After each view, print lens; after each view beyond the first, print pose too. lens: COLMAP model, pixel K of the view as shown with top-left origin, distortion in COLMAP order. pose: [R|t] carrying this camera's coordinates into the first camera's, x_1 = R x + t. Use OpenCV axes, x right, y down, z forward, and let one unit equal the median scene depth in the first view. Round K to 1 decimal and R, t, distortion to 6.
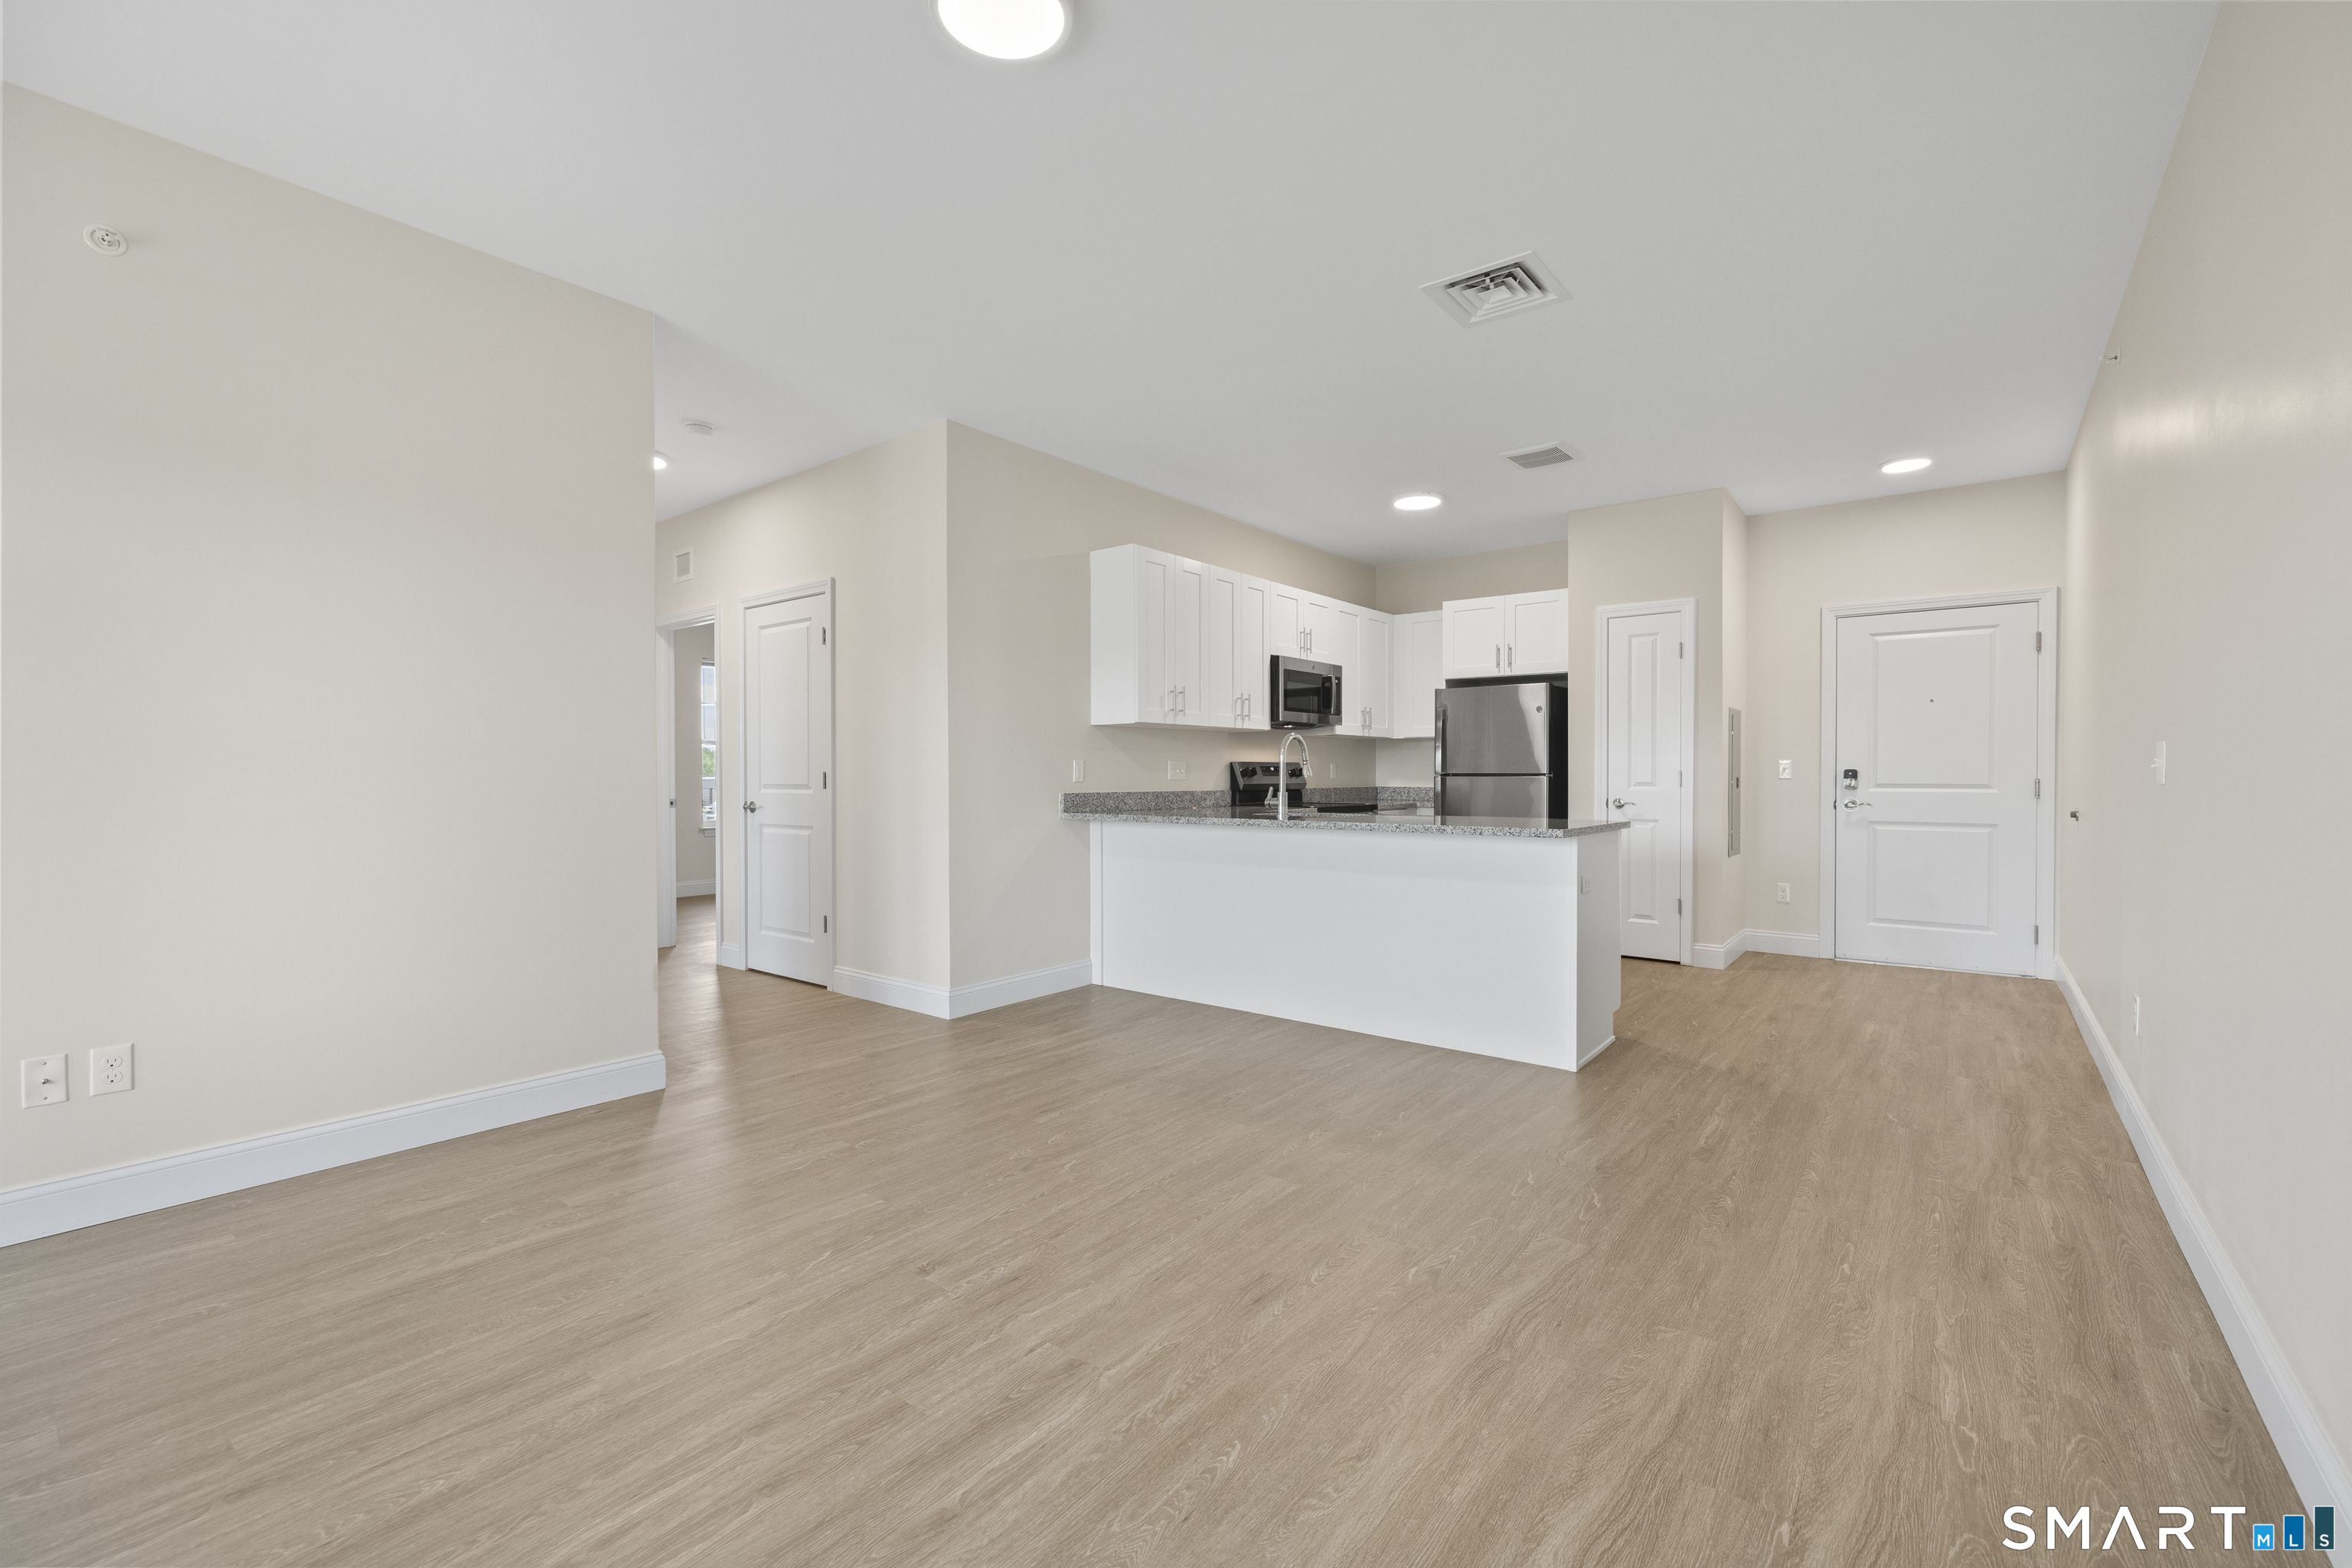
lens RADIAL K [[987.7, 0, 1190.7], [0, 987.7, 786.0], [0, 0, 1]] dist [0.000270, 0.000097]
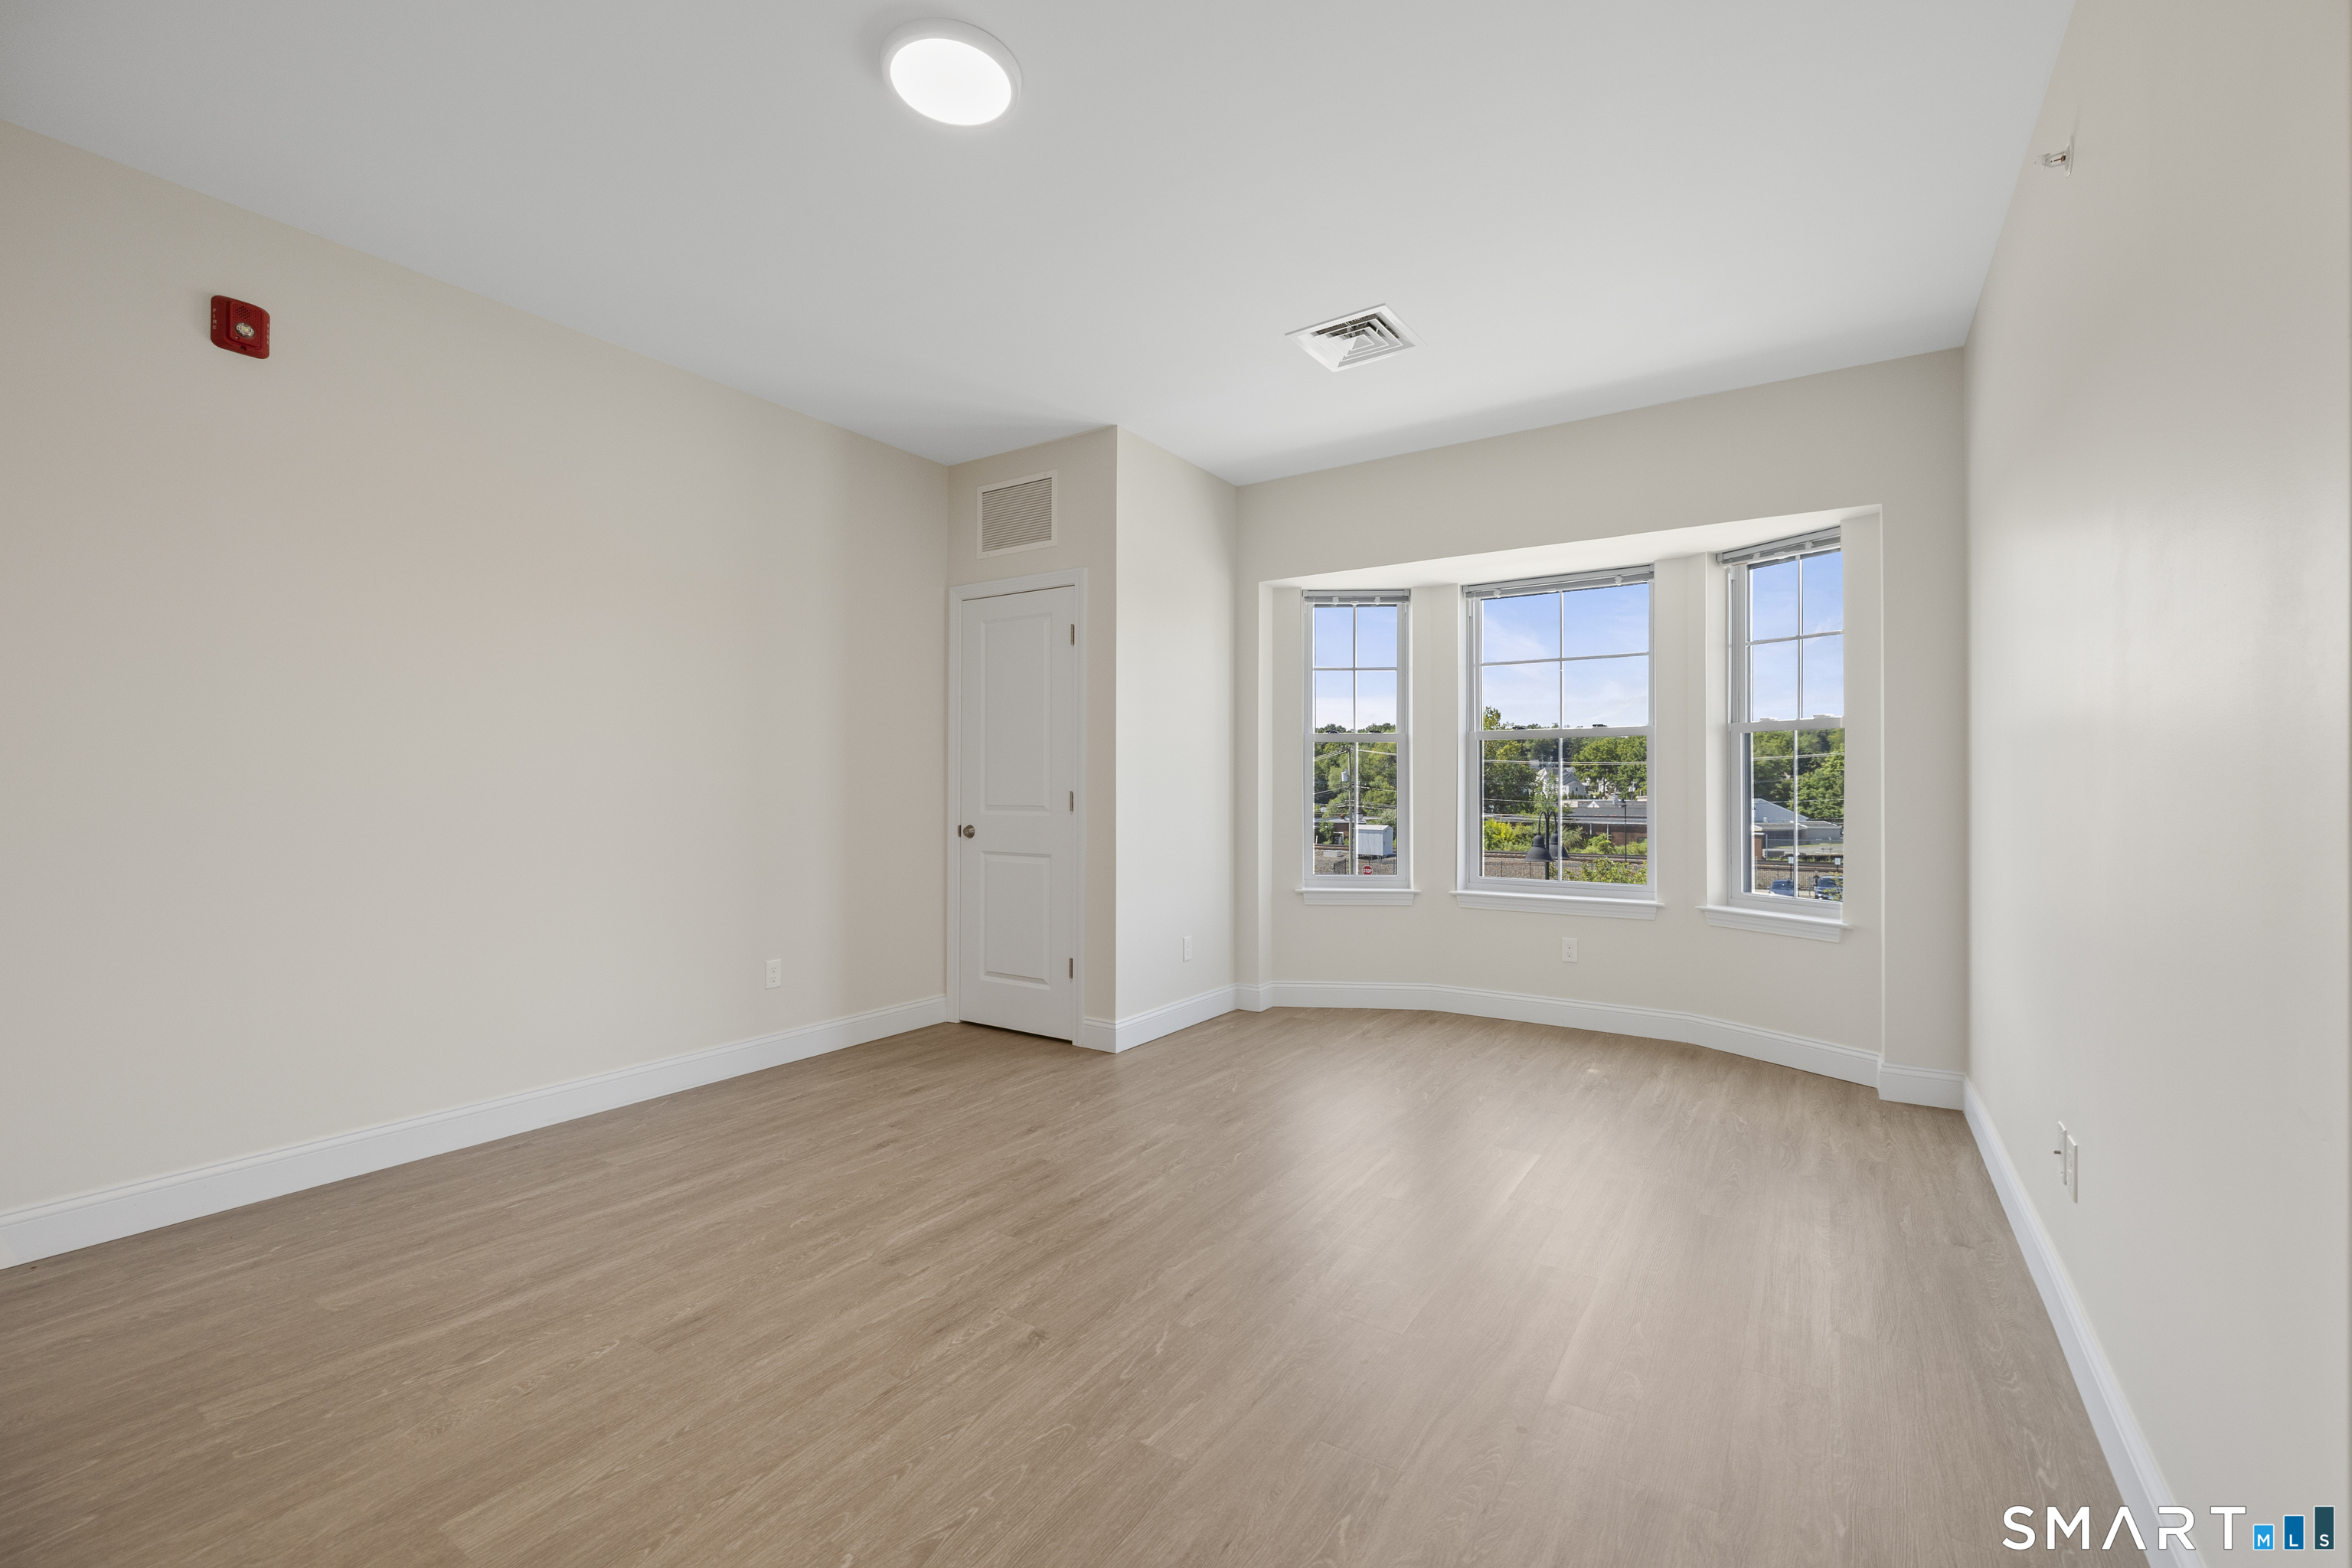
lens RADIAL K [[987.7, 0, 1190.7], [0, 987.7, 786.0], [0, 0, 1]] dist [0.000270, 0.000097]
pose [[-0.995803, -0.000735, -0.091521, -0.140741], [-0.001711, 0.999943, 0.010583, -0.017459], [0.091508, 0.010696, -0.995747, 0.835338]]
